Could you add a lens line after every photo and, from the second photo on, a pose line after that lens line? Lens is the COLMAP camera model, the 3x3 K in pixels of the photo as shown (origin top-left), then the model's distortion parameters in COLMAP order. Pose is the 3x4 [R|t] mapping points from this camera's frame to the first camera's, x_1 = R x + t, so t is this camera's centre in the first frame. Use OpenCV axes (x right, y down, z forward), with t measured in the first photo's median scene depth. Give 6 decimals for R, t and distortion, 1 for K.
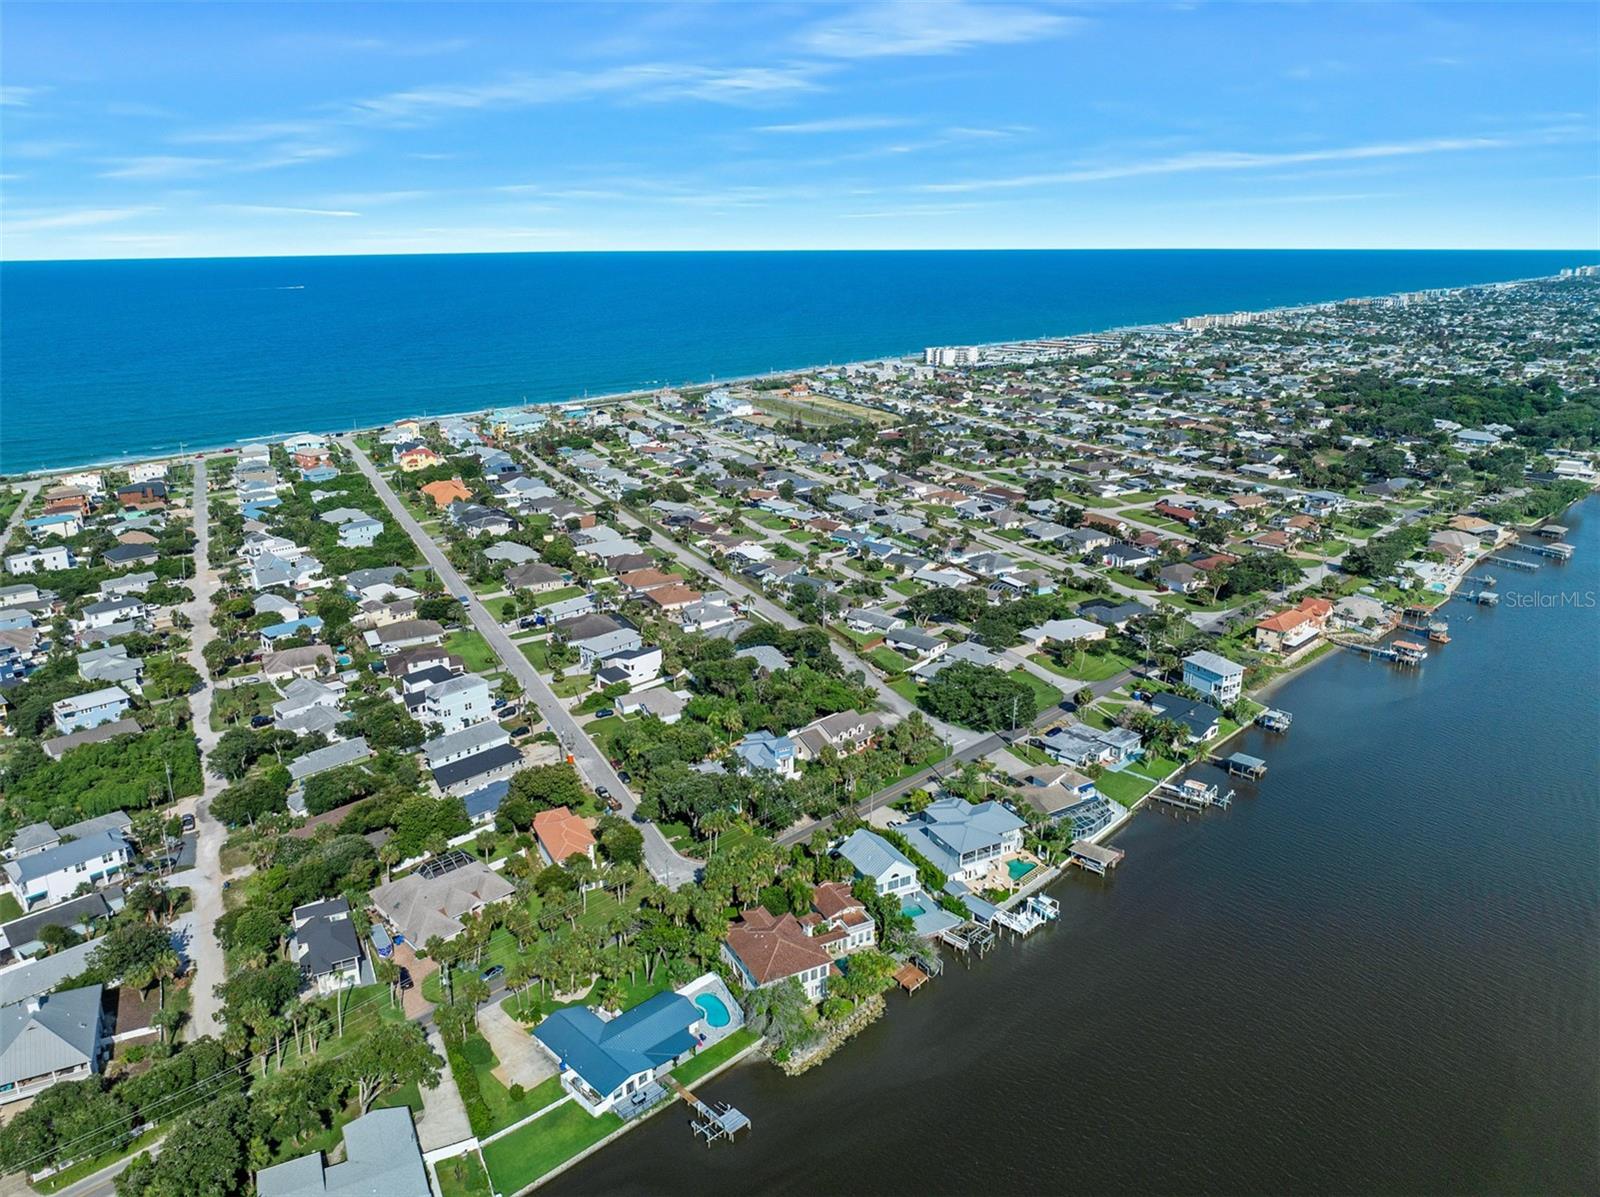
lens RADIAL K [[1121.5, 0, 804.1], [0, 1121.5, 596.8], [0, 0, 1]] dist [-0.033718, -0.005480]
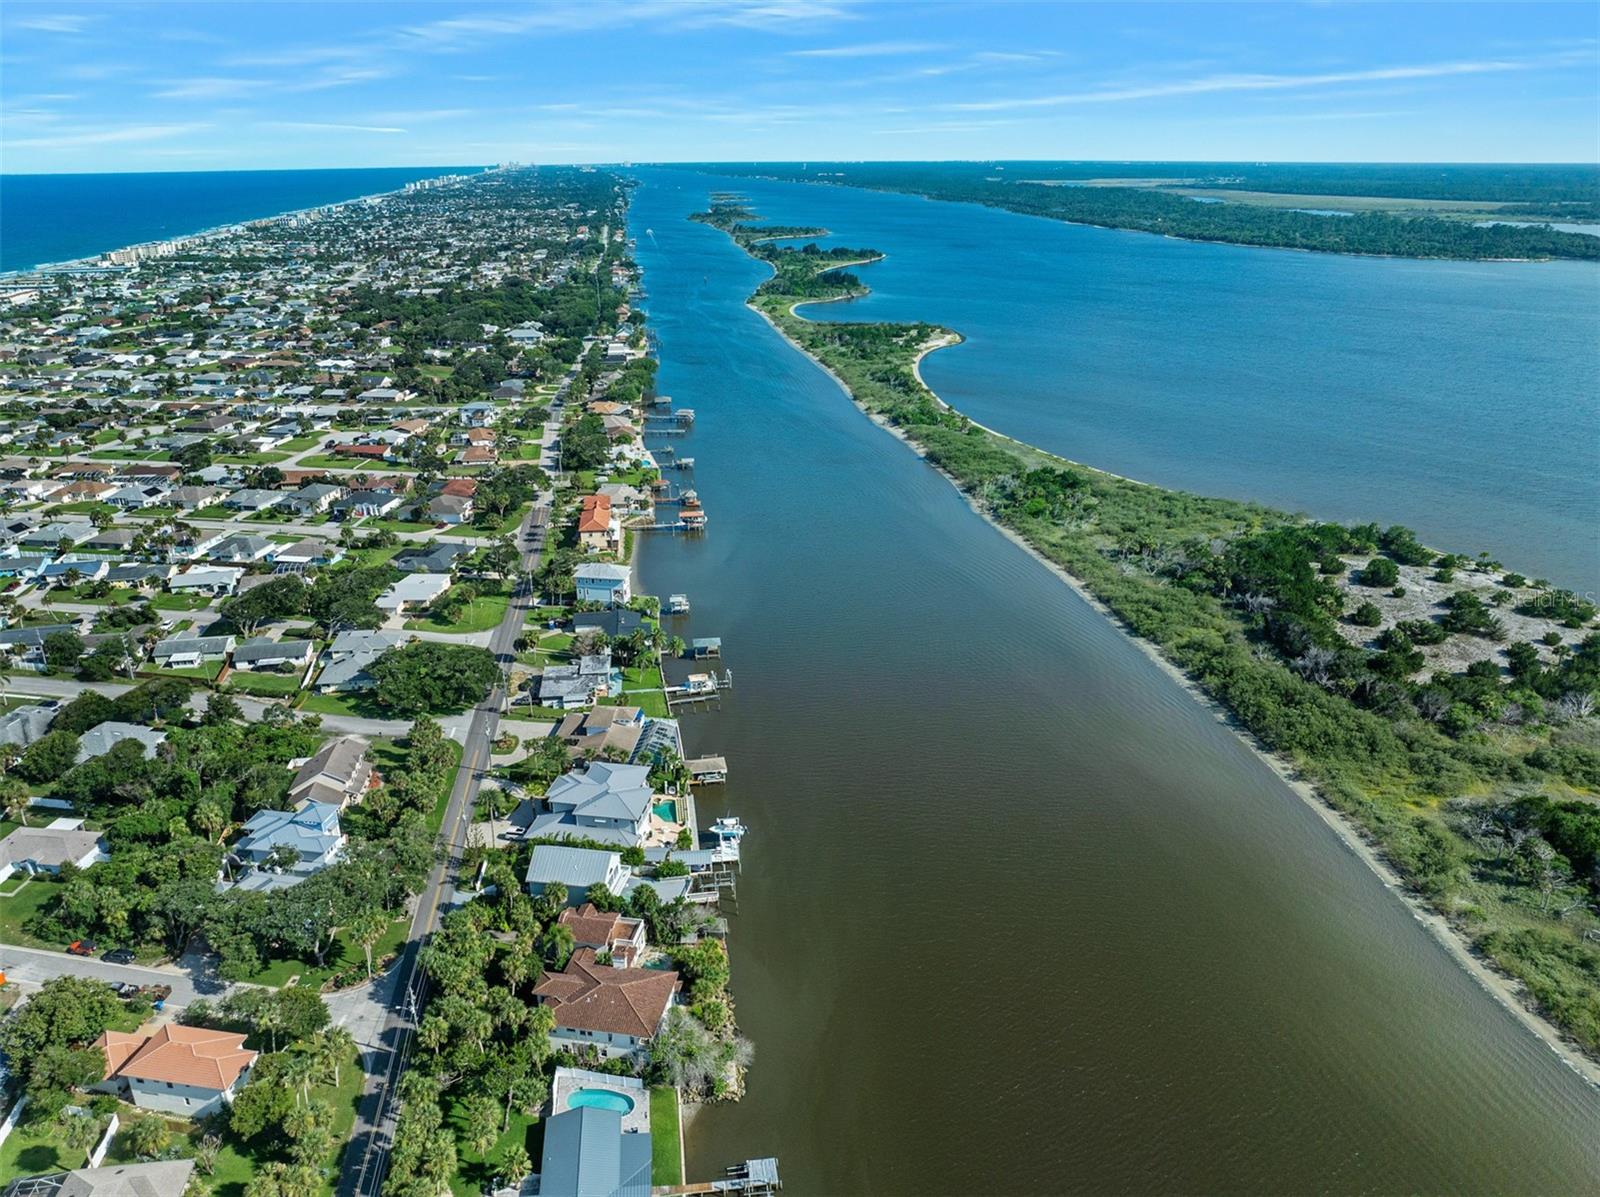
lens RADIAL K [[1121.5, 0, 804.1], [0, 1121.5, 596.8], [0, 0, 1]] dist [-0.033718, -0.005480]
pose [[0.596554, -0.289833, 0.748411, -0.199603], [0.240942, 0.954177, 0.177465, -0.037718], [-0.765552, 0.074456, 0.639051, 0.134853]]
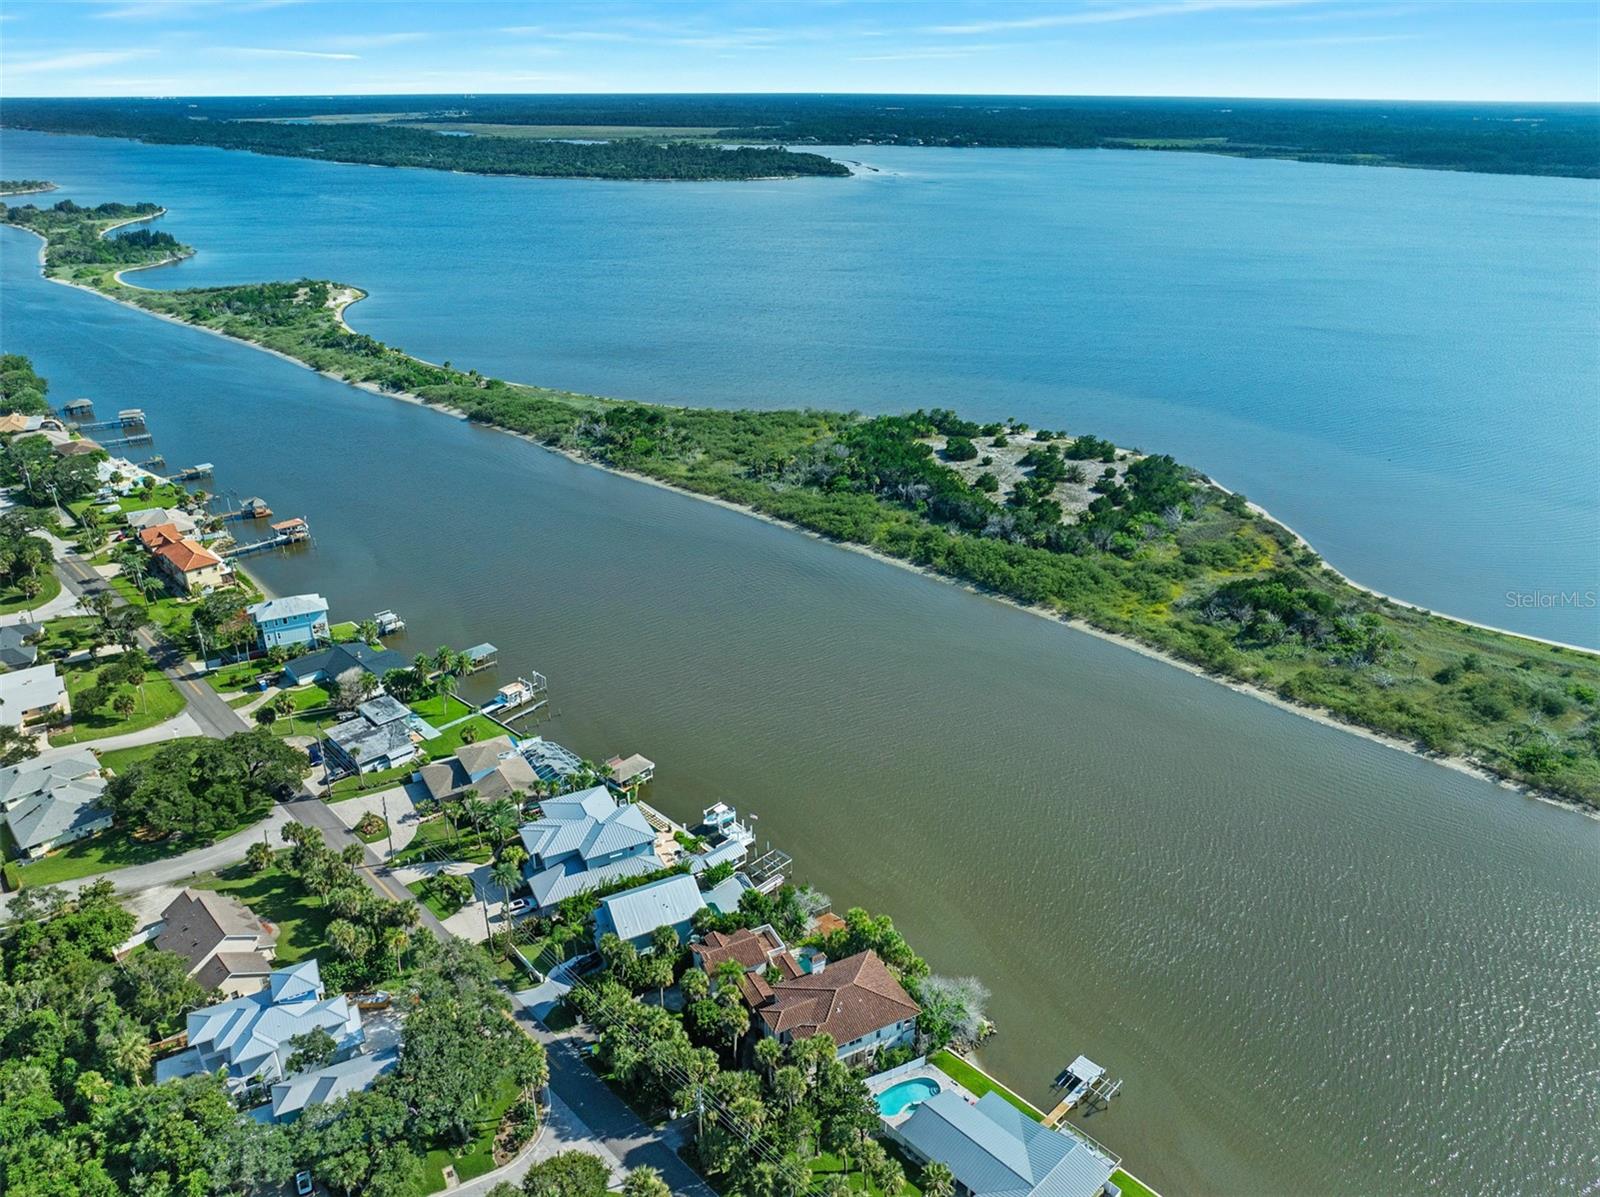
lens RADIAL K [[1123.4, 0, 804.9], [0, 1123.4, 590.3], [0, 0, 1]] dist [-0.038051, -0.000473]
pose [[-0.004376, -0.402629, 0.915353, -0.263757], [0.295628, 0.873926, 0.385821, -0.106742], [-0.955293, 0.272293, 0.115204, 0.353733]]
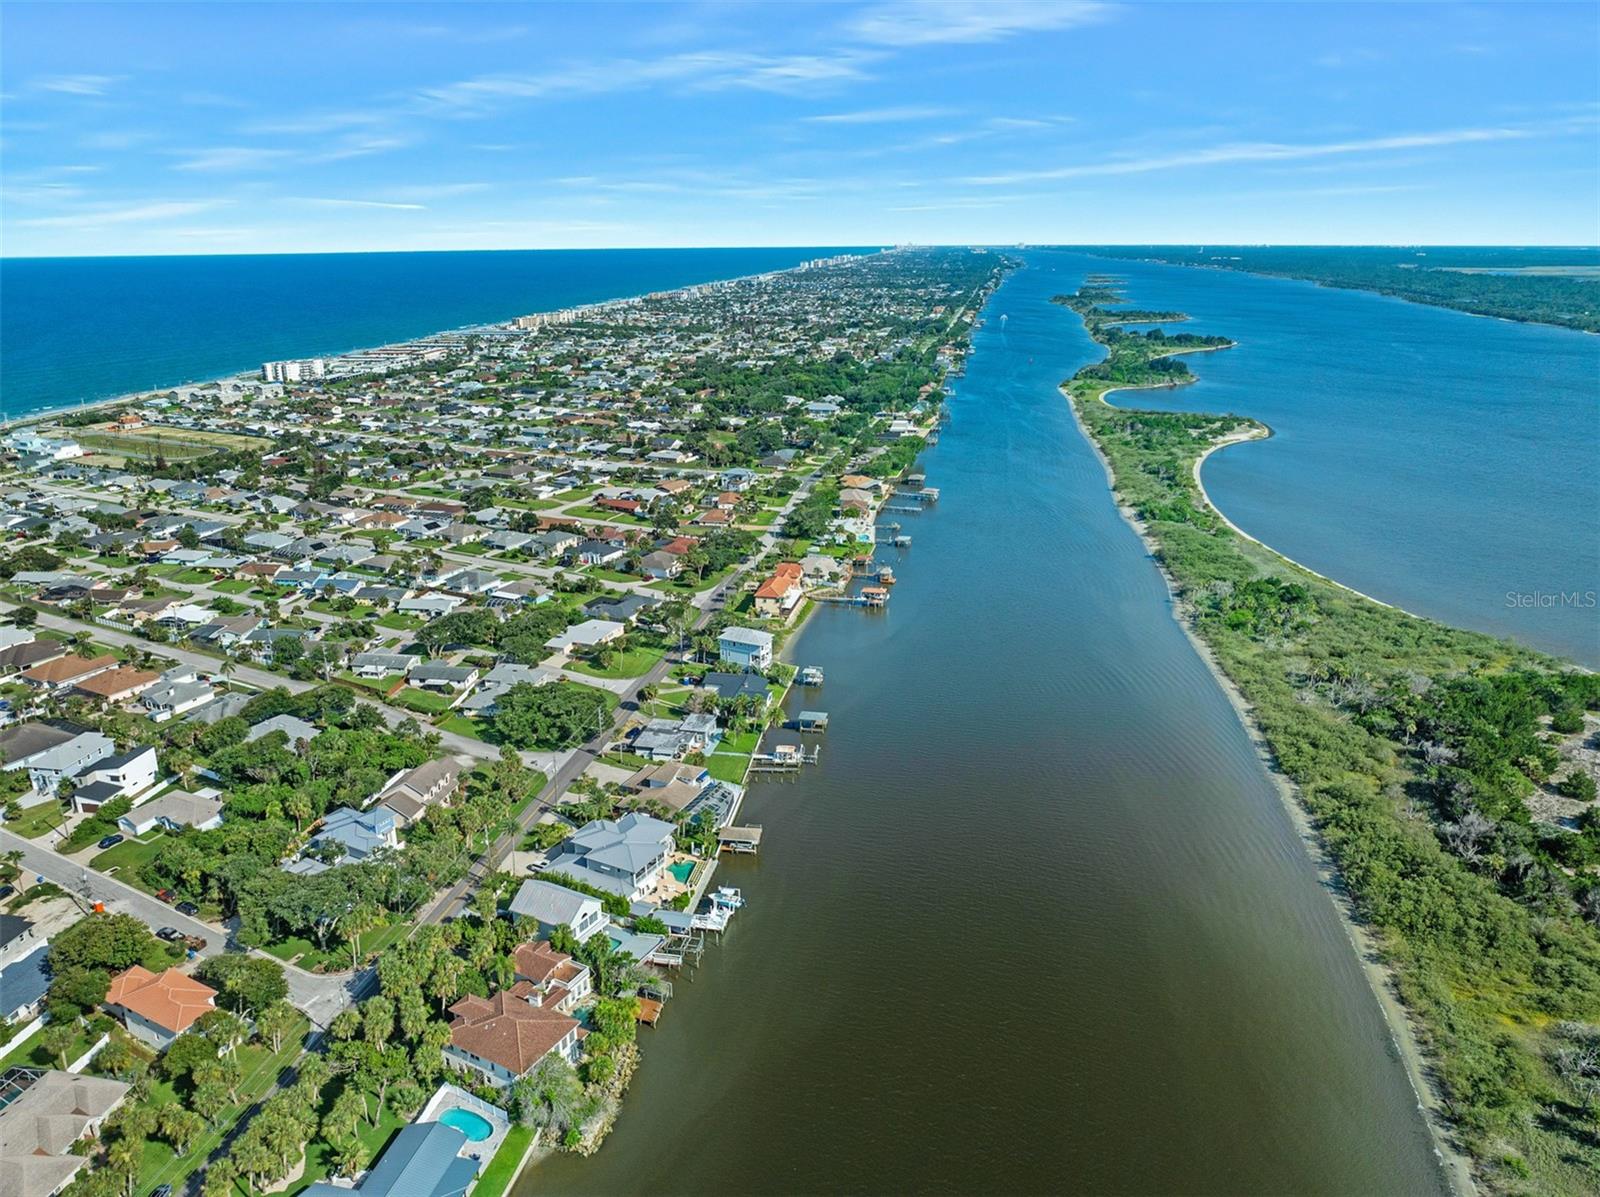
lens RADIAL K [[1121.5, 0, 804.1], [0, 1121.5, 596.8], [0, 0, 1]] dist [-0.033718, -0.005480]
pose [[0.826841, -0.168590, 0.536573, -0.104066], [0.169323, 0.984373, 0.048367, -0.013562], [-0.536342, 0.050863, 0.842467, 0.042833]]
